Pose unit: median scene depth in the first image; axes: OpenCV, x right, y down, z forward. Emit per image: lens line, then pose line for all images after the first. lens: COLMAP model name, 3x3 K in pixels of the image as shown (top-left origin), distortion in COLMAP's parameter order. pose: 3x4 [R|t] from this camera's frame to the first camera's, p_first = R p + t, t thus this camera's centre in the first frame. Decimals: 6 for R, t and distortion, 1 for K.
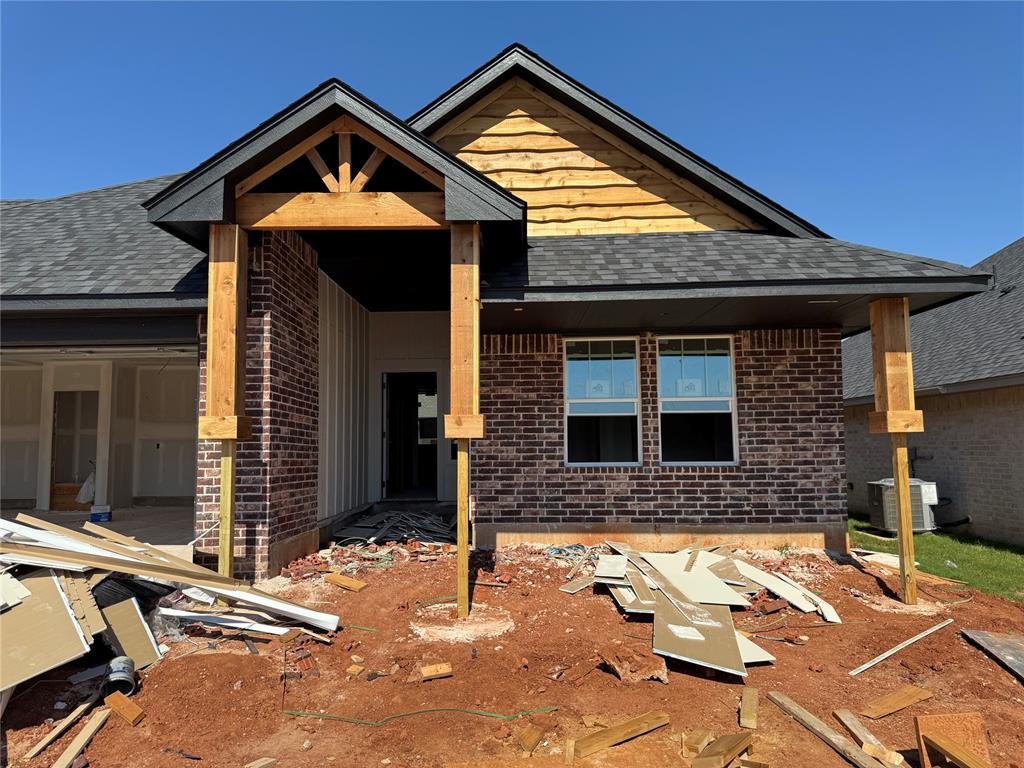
lens RADIAL K [[720.9, 0, 511.2], [0, 720.9, 383.3], [0, 0, 1]] dist [0.042658, -0.041504]
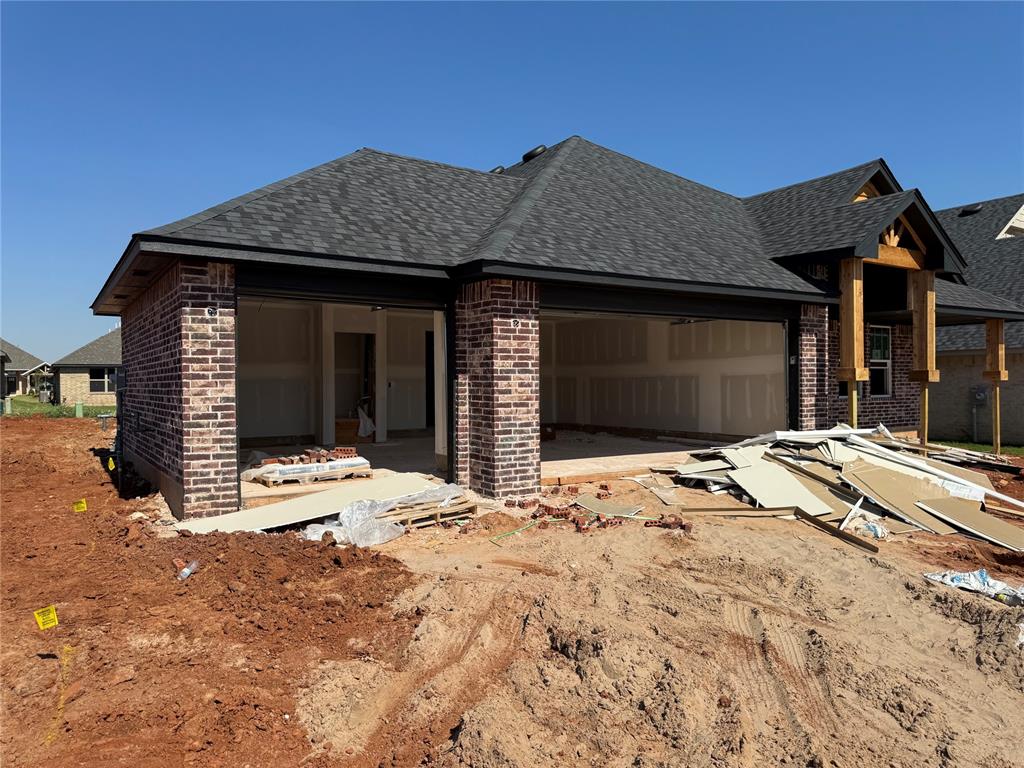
lens RADIAL K [[720.9, 0, 505.7], [0, 720.9, 383.3], [0, 0, 1]] dist [0.042658, -0.041504]
pose [[0.832941, 0.006872, 0.553319, -1.664524], [-0.050113, 0.996751, 0.063058, 0.011232], [-0.551087, -0.080252, 0.830579, -0.008873]]
